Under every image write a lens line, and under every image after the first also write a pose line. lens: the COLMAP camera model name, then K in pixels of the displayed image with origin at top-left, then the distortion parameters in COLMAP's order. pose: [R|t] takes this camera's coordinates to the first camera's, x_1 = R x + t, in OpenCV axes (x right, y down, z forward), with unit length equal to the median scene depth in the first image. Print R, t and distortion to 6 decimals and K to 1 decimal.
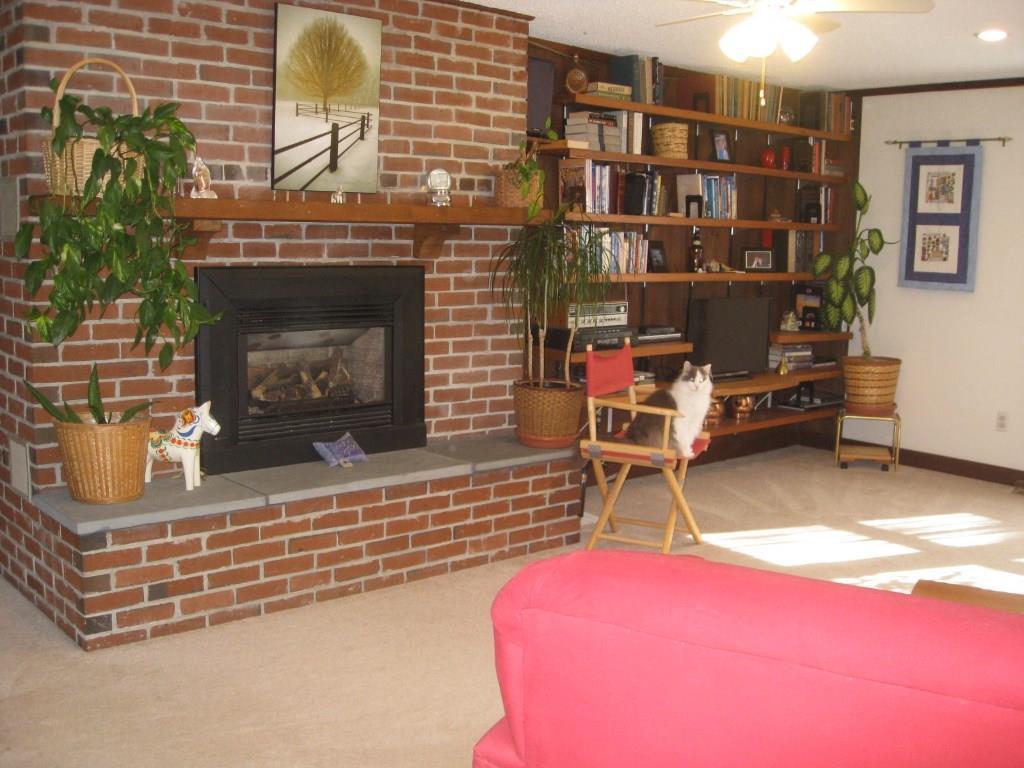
lens RADIAL K [[1074.7, 0, 512.0], [0, 1074.7, 383.3], [0, 0, 1]] dist [-0.117361, 0.000000]
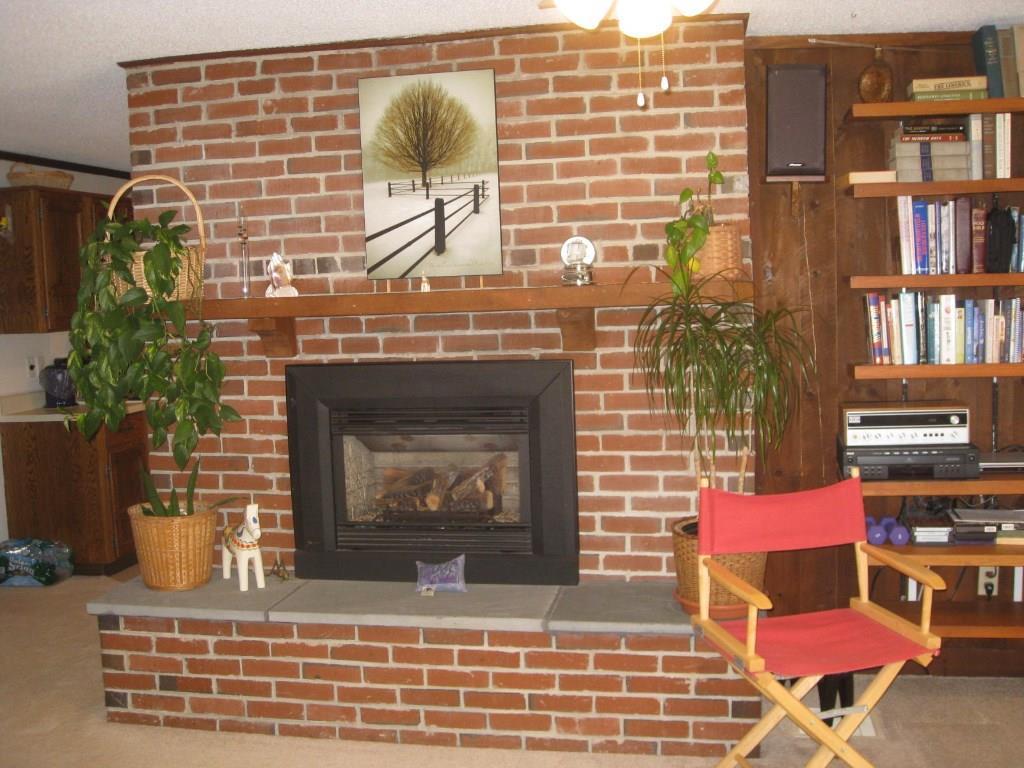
lens RADIAL K [[1074.7, 0, 512.6], [0, 1074.7, 385.7], [0, 0, 1]] dist [-0.117361, 0.000000]
pose [[0.624548, 0.024854, -0.780591, 0.554909], [-0.062332, 0.997891, -0.018099, -0.078591], [0.778495, 0.059960, 0.624780, 0.503019]]
